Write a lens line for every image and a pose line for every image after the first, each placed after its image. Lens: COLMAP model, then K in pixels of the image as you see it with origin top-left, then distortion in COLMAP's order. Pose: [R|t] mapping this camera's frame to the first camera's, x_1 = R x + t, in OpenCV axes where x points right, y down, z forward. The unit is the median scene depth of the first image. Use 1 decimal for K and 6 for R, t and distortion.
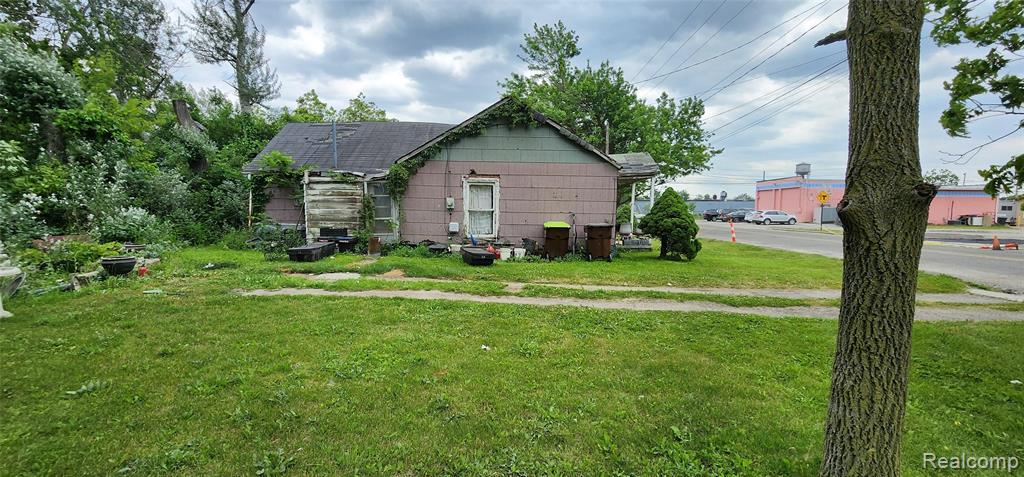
lens RADIAL K [[431.2, 0, 514.0], [0, 431.2, 228.6], [0, 0, 1]] dist [0.001431, 0.000119]
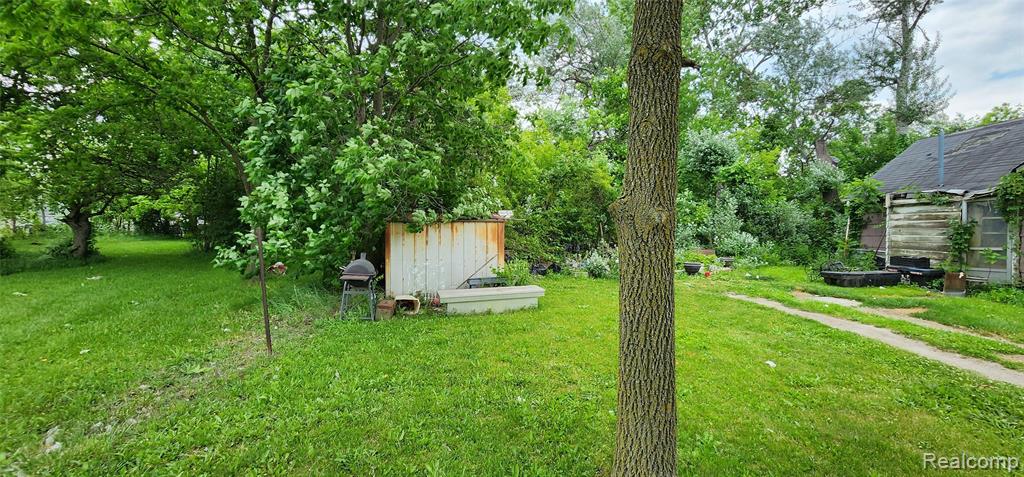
lens RADIAL K [[431.2, 0, 514.0], [0, 431.2, 228.6], [0, 0, 1]] dist [0.001431, 0.000119]
pose [[0.126798, -0.007097, -0.991903, 0.331393], [-0.060493, 0.998058, -0.014874, 0.002871], [0.990082, 0.061889, 0.126122, 0.092270]]
